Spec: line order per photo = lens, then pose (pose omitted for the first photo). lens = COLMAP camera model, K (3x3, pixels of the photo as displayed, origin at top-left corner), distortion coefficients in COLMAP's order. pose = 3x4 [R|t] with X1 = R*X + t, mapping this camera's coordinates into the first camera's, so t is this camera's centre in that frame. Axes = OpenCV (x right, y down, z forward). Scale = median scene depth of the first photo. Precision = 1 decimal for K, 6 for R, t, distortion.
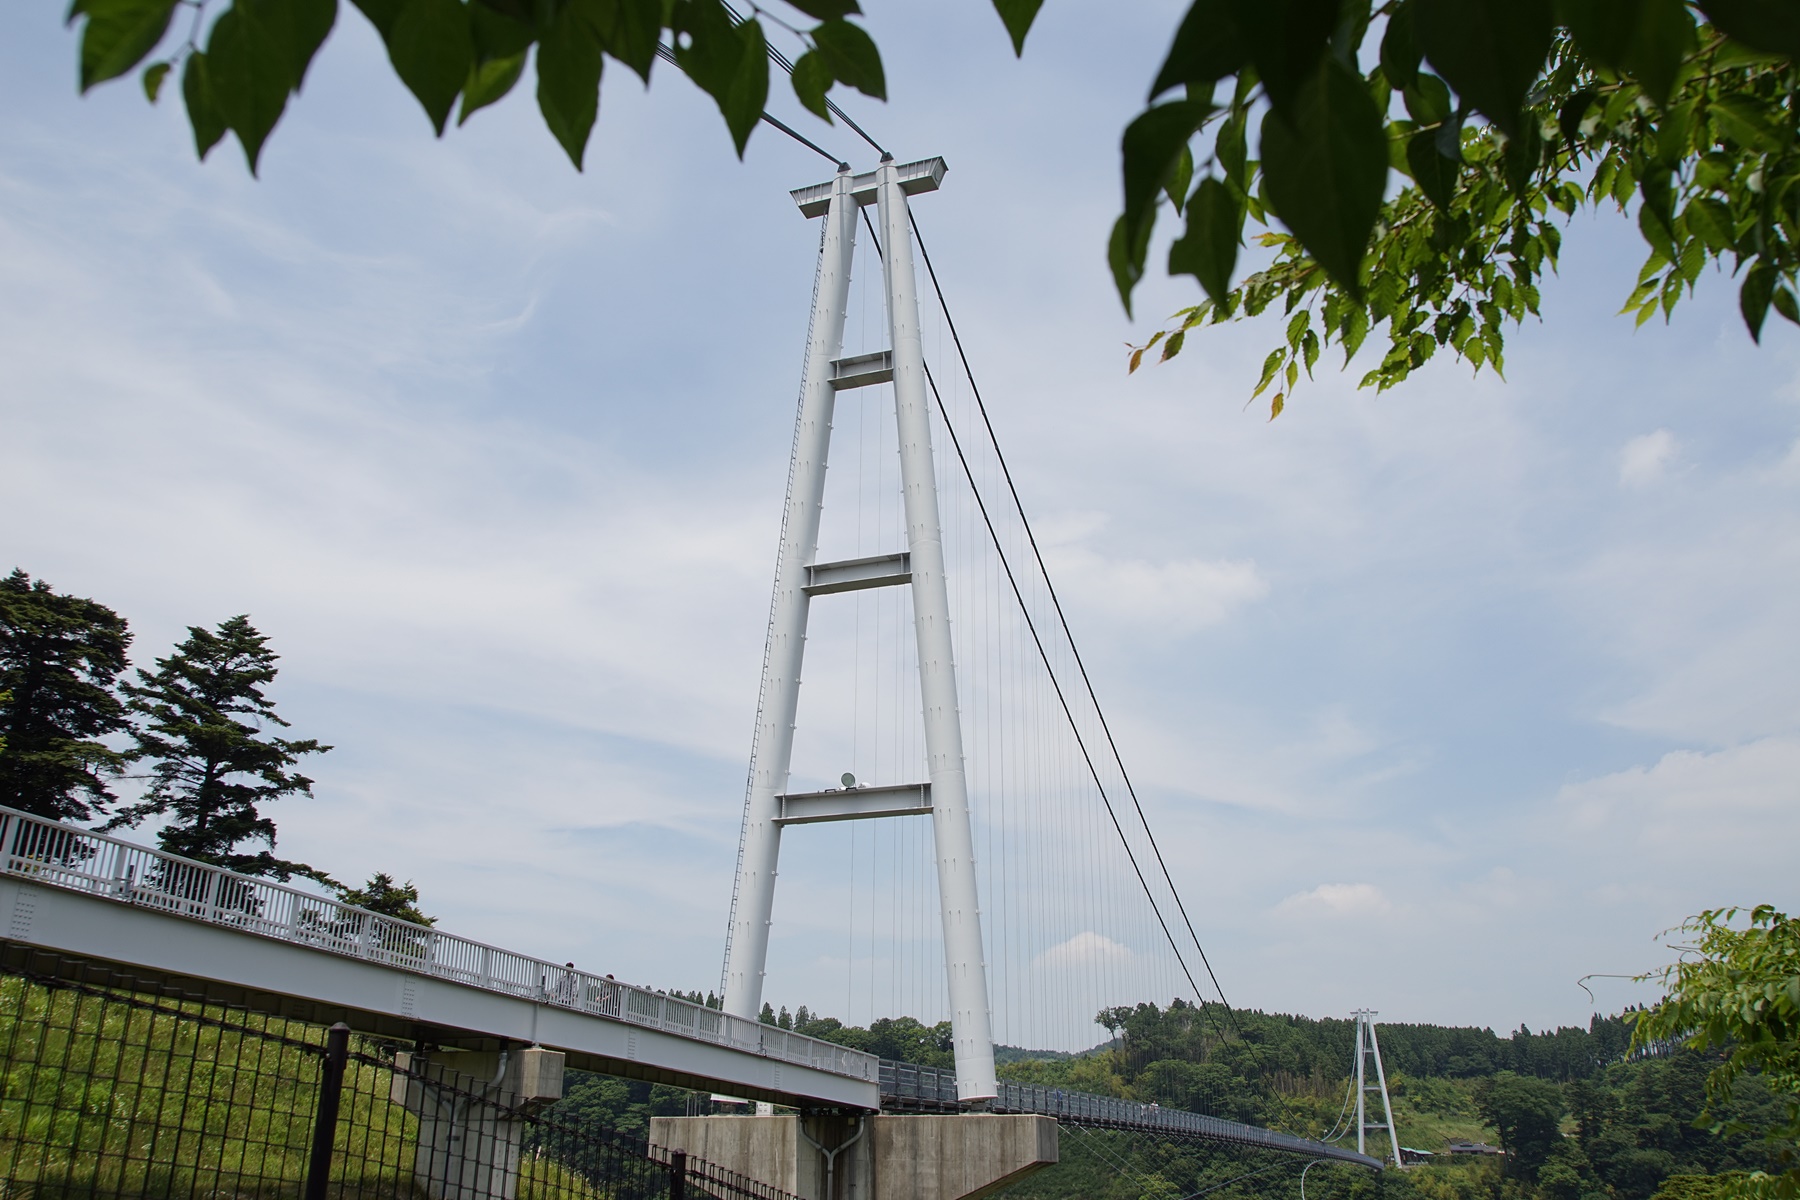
lens RADIAL K [[1448.7, 0, 897.4], [0, 1448.7, 593.7], [0, 0, 1]] dist [-0.003272, 0.009398]
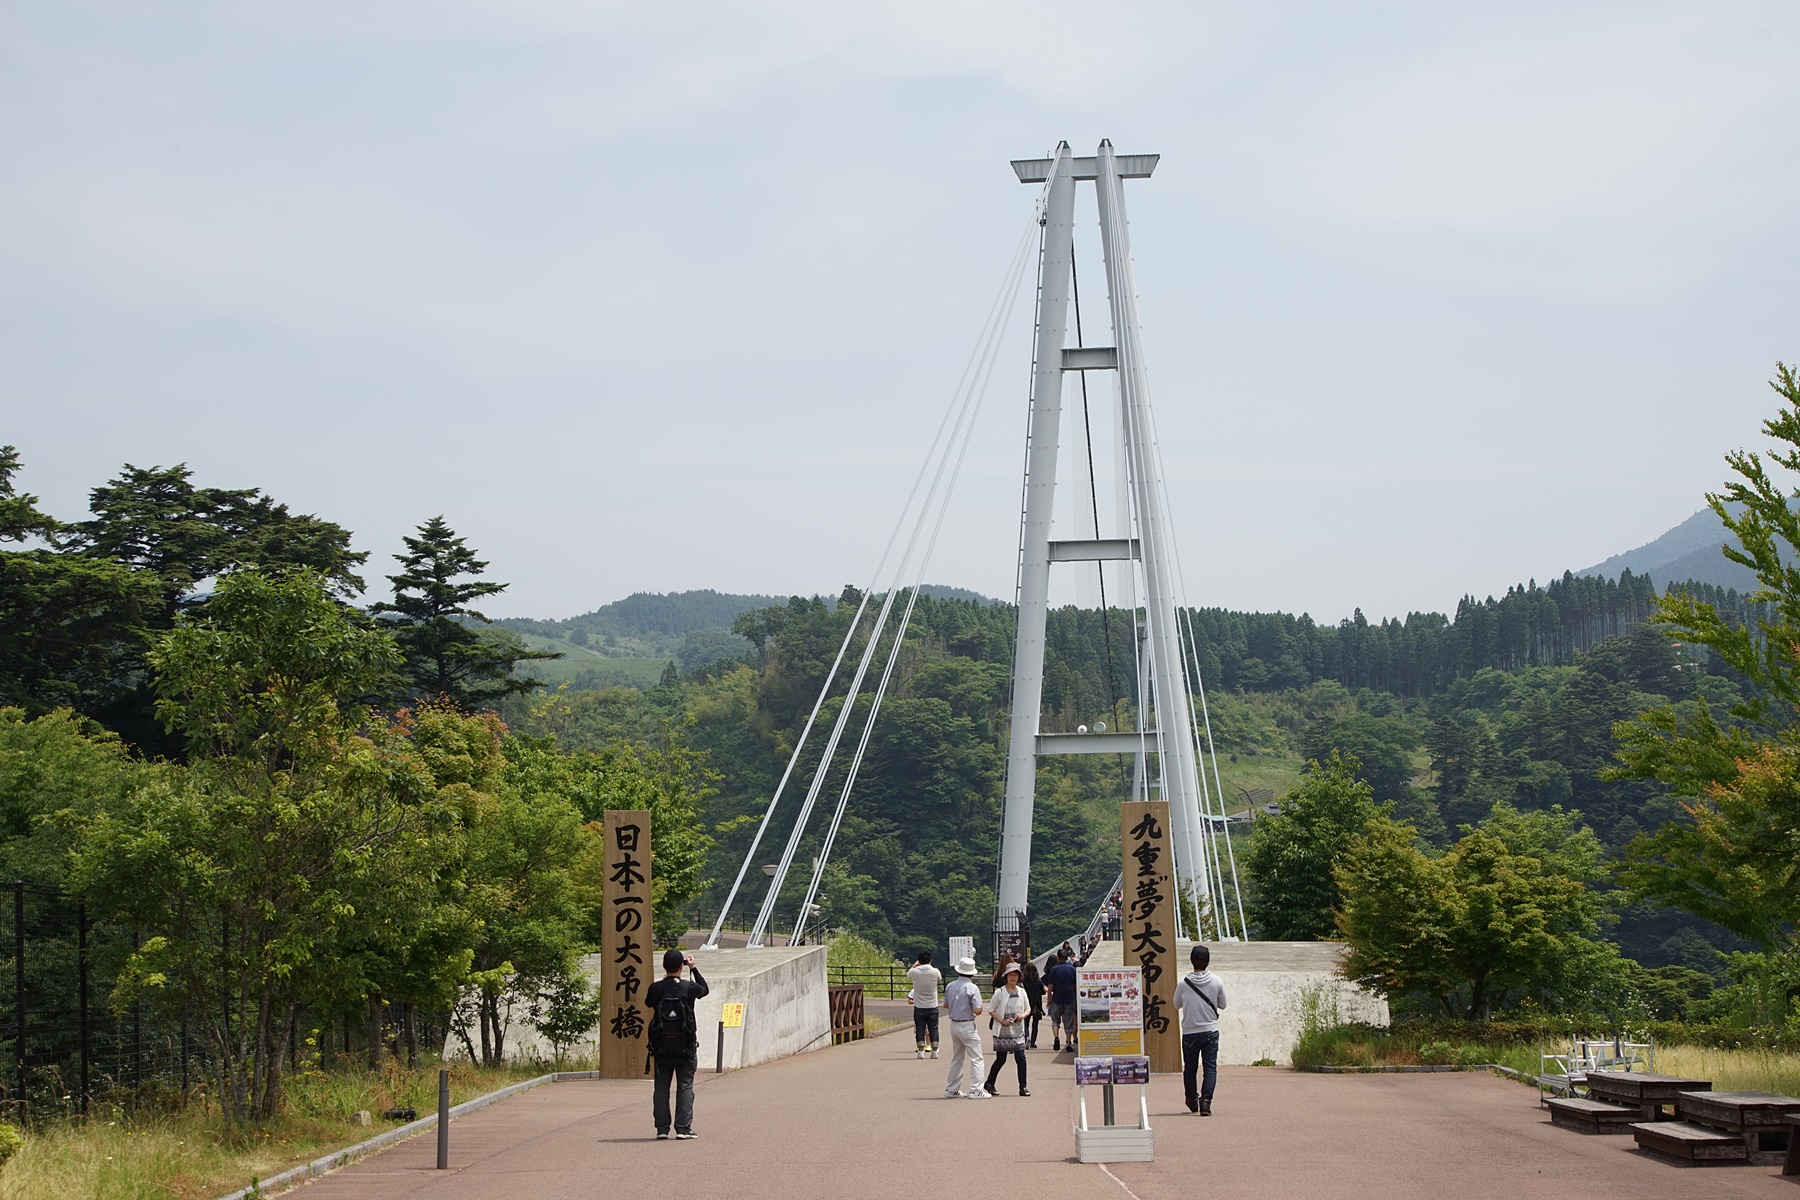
lens RADIAL K [[2868.3, 0, 904.7], [0, 2868.3, 620.7], [0, 0, 1]] dist [0.024096, 0.013164]
pose [[0.968477, -0.010709, 0.248873, -0.114500], [-0.066922, 0.951162, 0.301351, -0.098878], [-0.239946, -0.308506, 0.920462, -0.175113]]
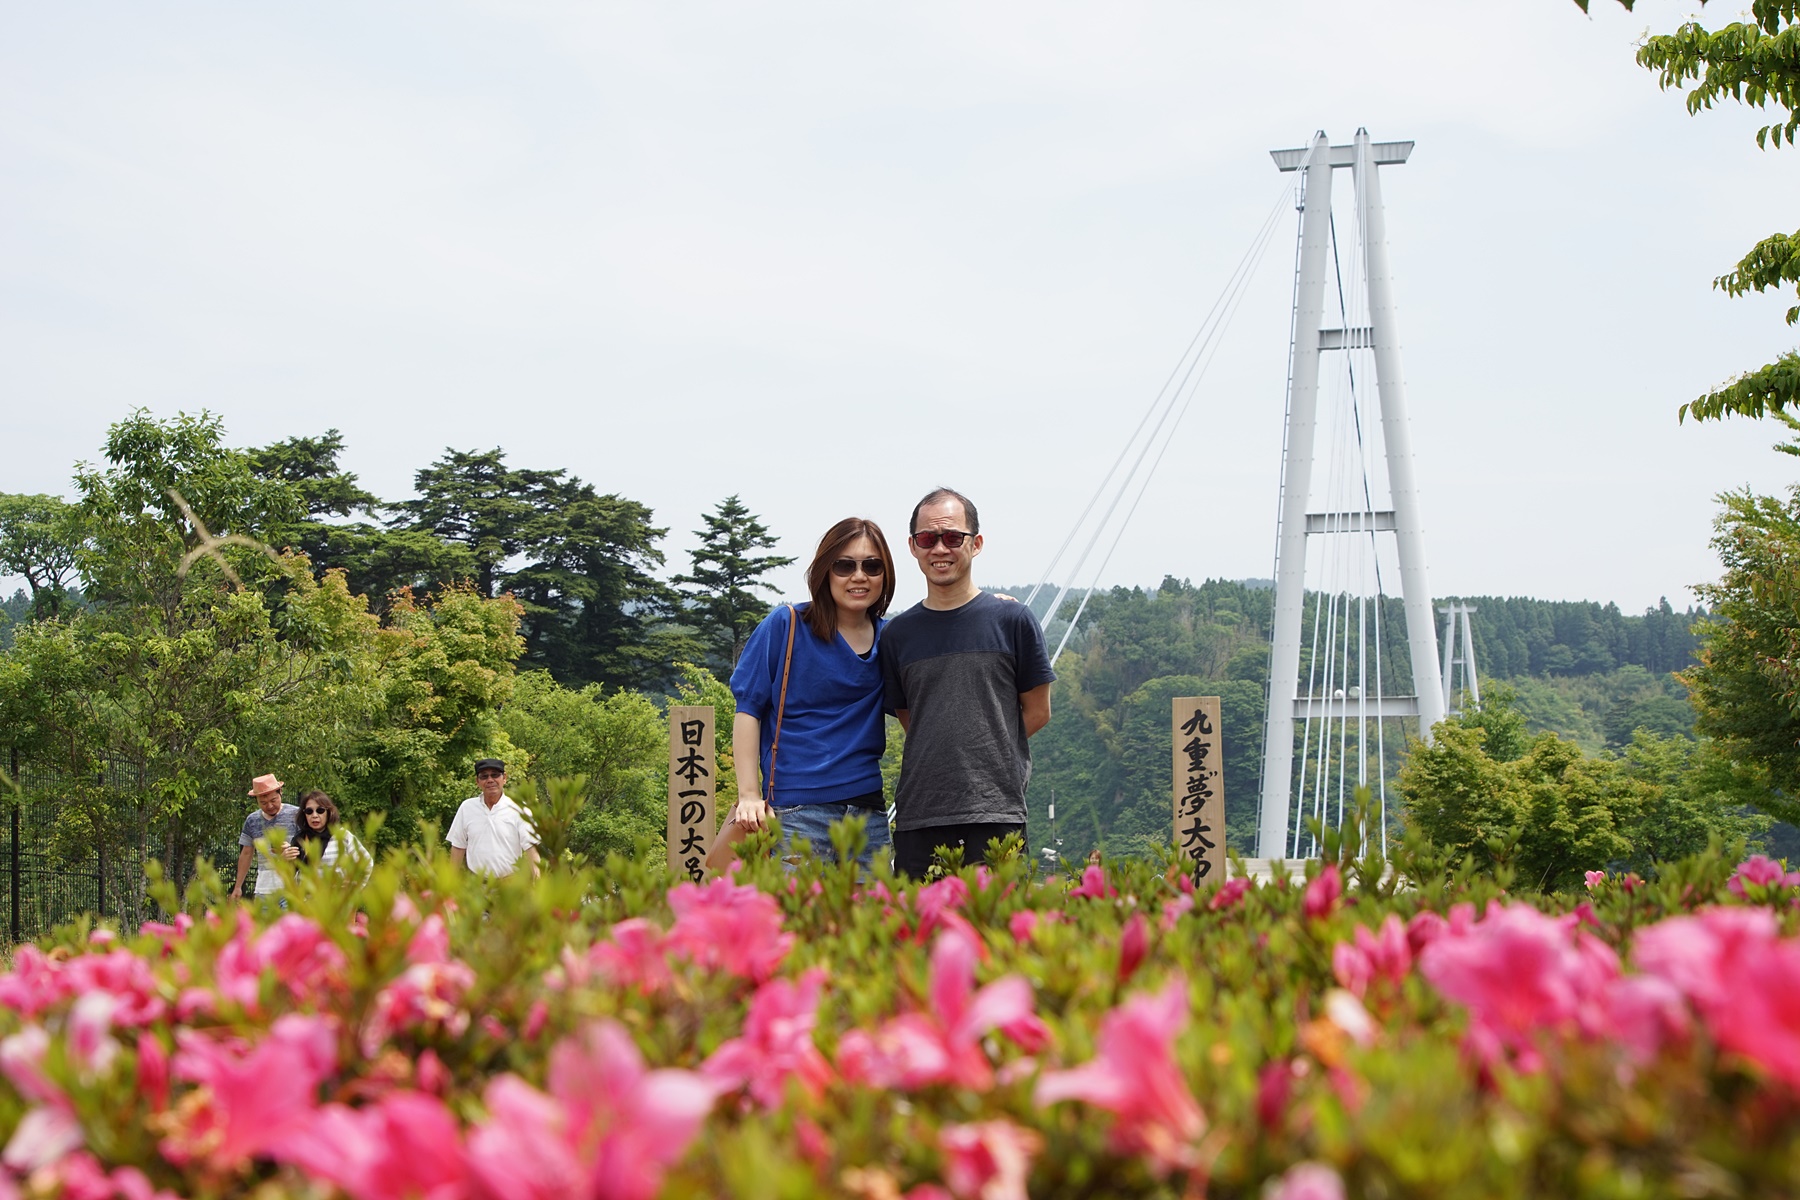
lens RADIAL K [[2665.1, 0, 896.7], [0, 2665.1, 619.6], [0, 0, 1]] dist [0.035783, -0.088033]
pose [[0.992138, -0.012493, 0.124525, -0.104555], [-0.026855, 0.950575, 0.309331, -0.094817], [-0.122234, -0.310243, 0.942766, -0.172829]]
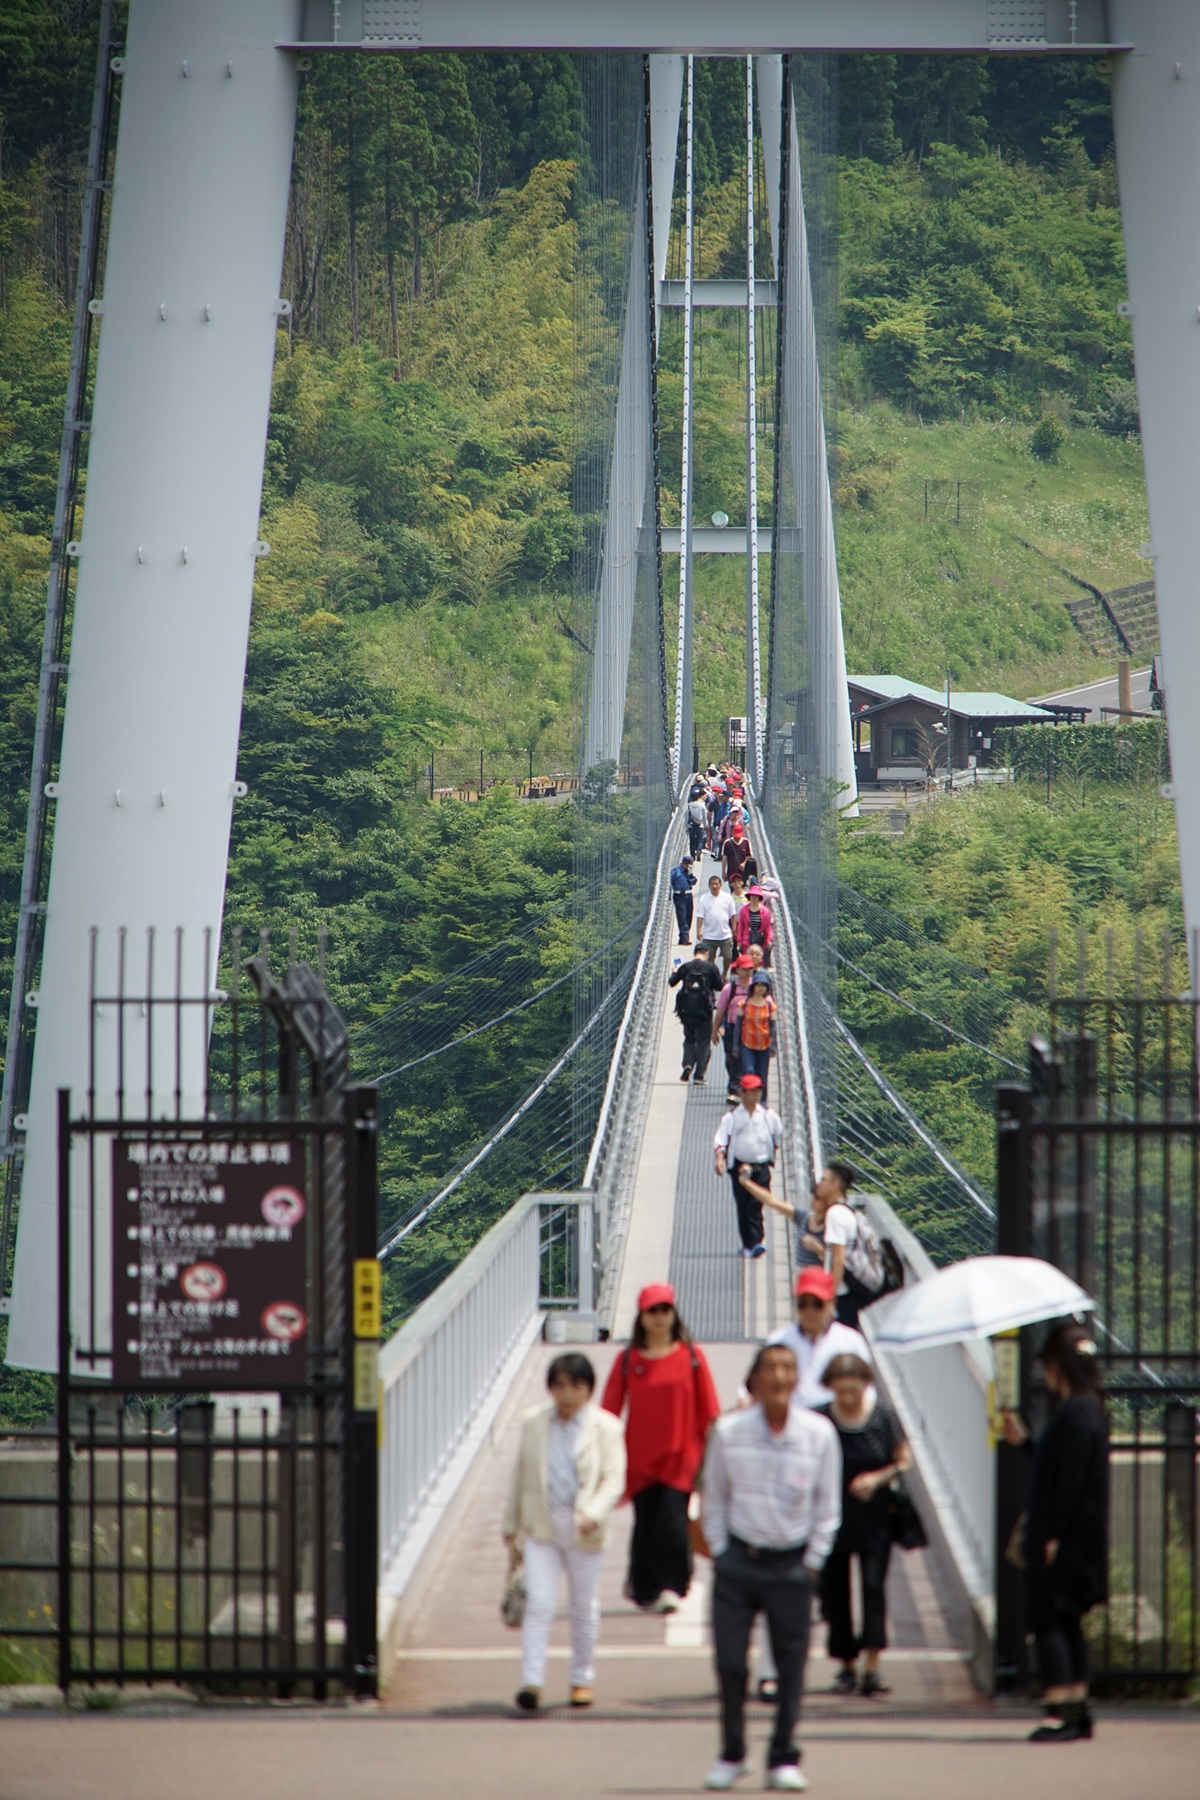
lens RADIAL K [[12136.6, 0, 599.1], [0, 12136.6, 899.8], [0, 0, 1]] dist [-0.804600, 83.375397]
pose [[0.944248, -0.011284, 0.329041, -0.082900], [-0.118046, 0.921359, 0.370355, -0.050176], [-0.307344, -0.388549, 0.868659, -0.070703]]
